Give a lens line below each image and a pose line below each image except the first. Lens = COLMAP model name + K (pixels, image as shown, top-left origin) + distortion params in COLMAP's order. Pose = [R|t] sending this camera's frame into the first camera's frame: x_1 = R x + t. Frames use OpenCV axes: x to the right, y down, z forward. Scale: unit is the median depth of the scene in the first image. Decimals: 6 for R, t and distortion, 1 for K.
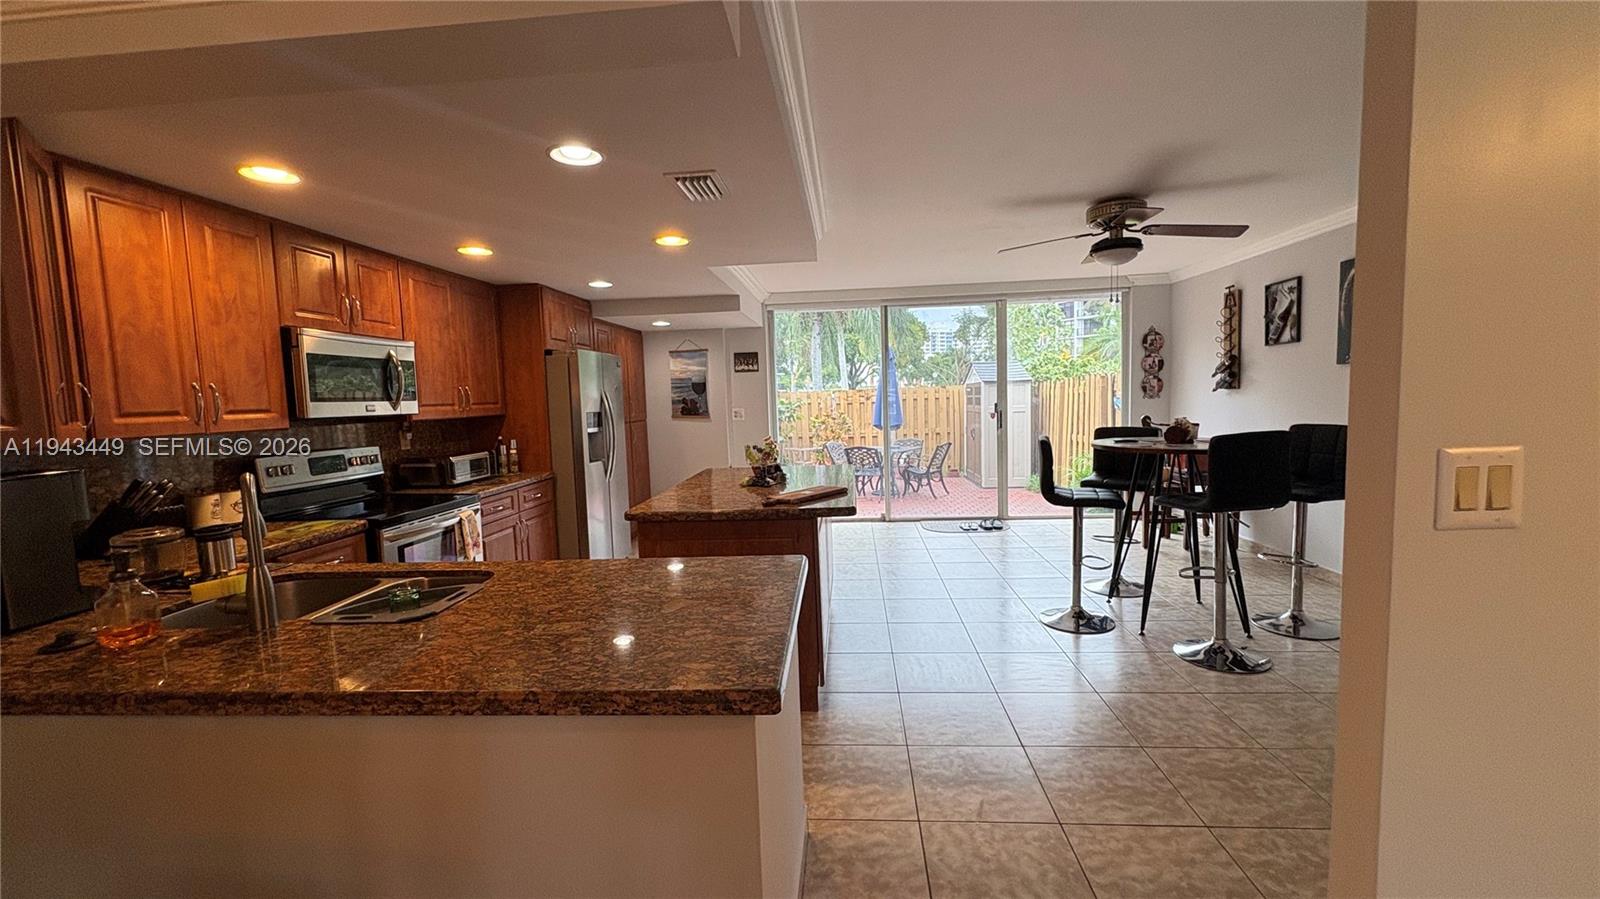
lens RADIAL K [[637.4, 0, 797.3], [0, 637.4, 452.5], [0, 0, 1]] dist [0.001585, -0.000034]
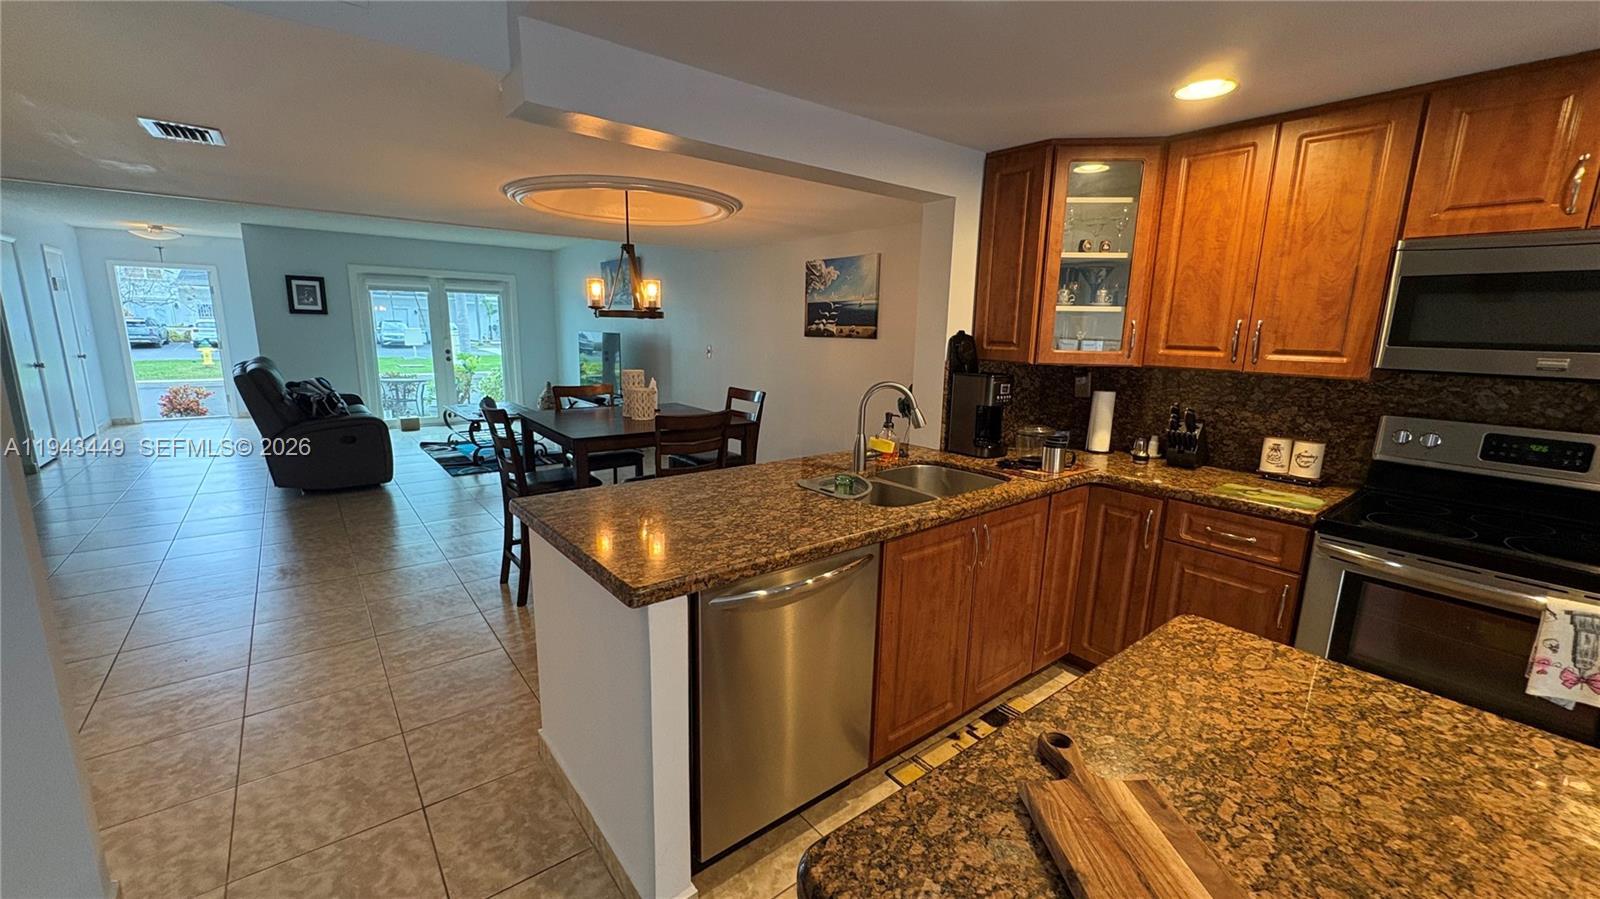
lens RADIAL K [[637.4, 0, 807.4], [0, 637.4, 452.3], [0, 0, 1]] dist [0.001585, -0.000034]
pose [[-0.732519, 0.148863, -0.664271, 0.146578], [-0.061048, 0.957501, 0.281897, -0.089581], [0.678004, 0.247047, -0.692299, 0.763404]]
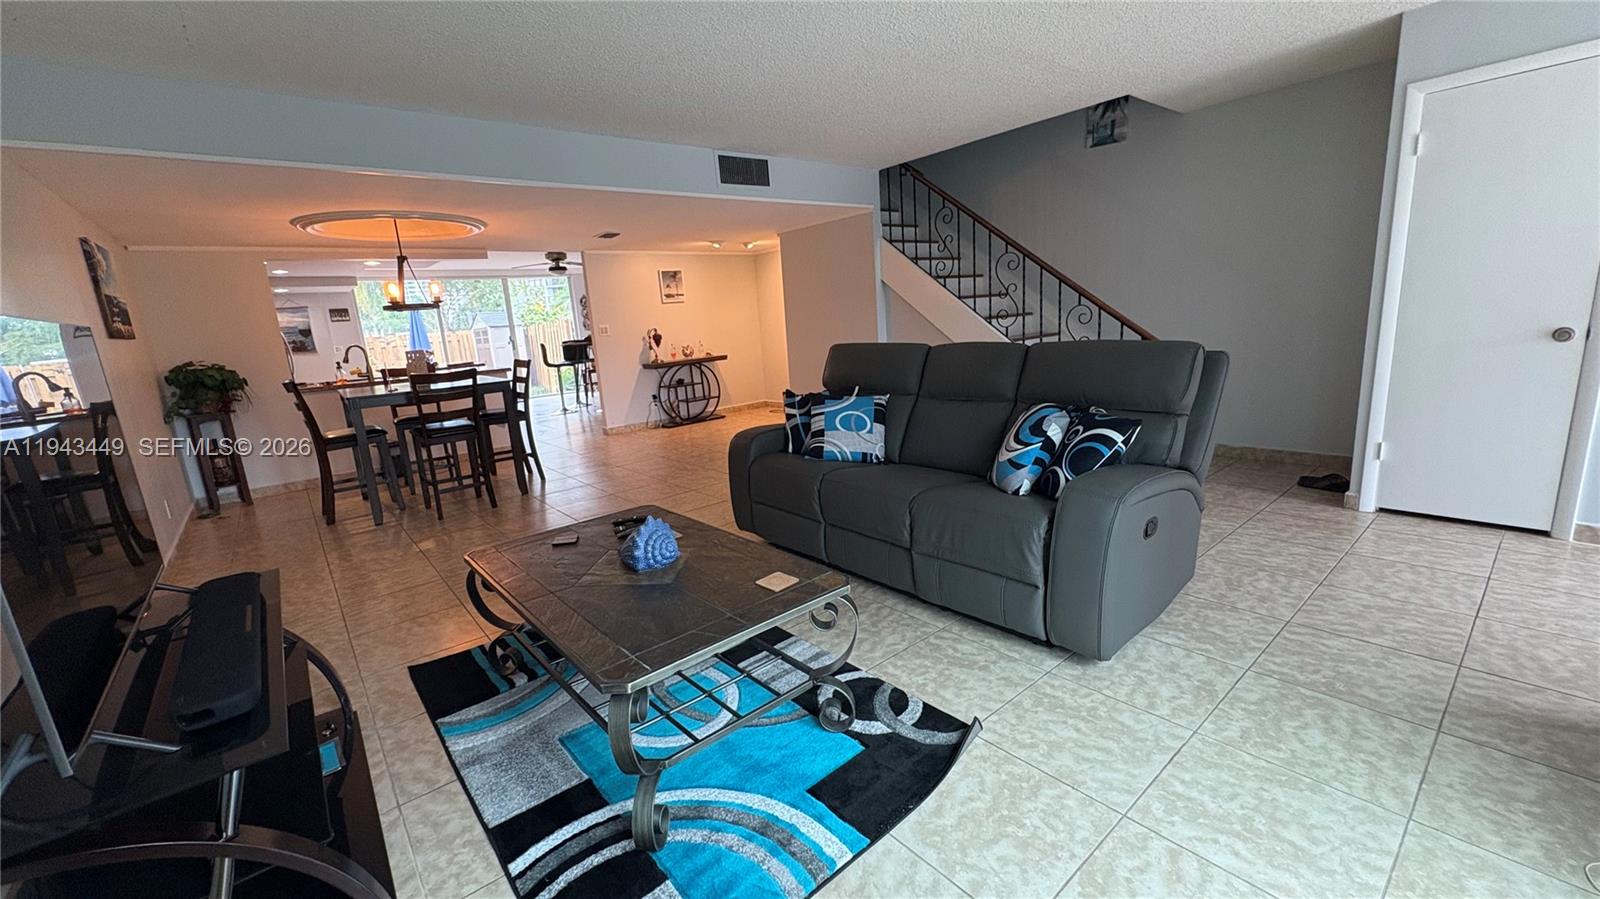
lens RADIAL K [[637.4, 0, 794.7], [0, 637.4, 448.7], [0, 0, 1]] dist [0.001585, -0.000034]
pose [[0.715719, -0.161104, 0.679552, -0.583153], [0.112045, 0.986914, 0.115963, 0.180205], [-0.689342, -0.006856, 0.724404, -1.300507]]
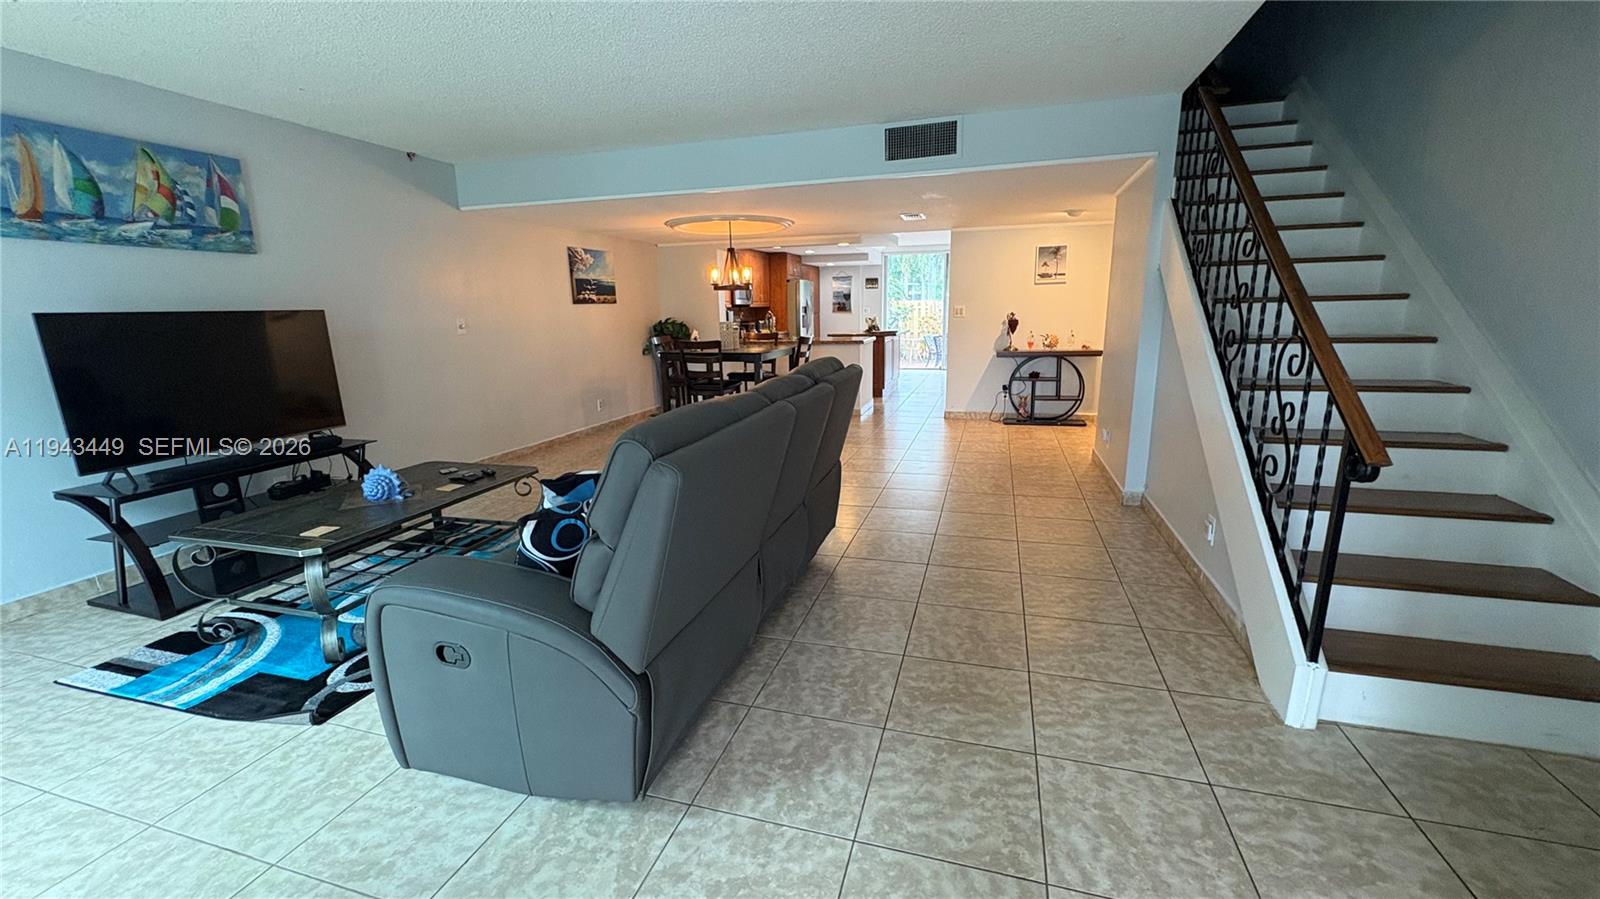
lens RADIAL K [[637.4, 0, 805.3], [0, 637.4, 447.7], [0, 0, 1]] dist [0.001585, -0.000034]
pose [[0.976898, 0.056277, -0.206165, 0.220629], [-0.029371, 0.990906, 0.131315, 0.153454], [0.211680, -0.122226, 0.969666, -1.436928]]
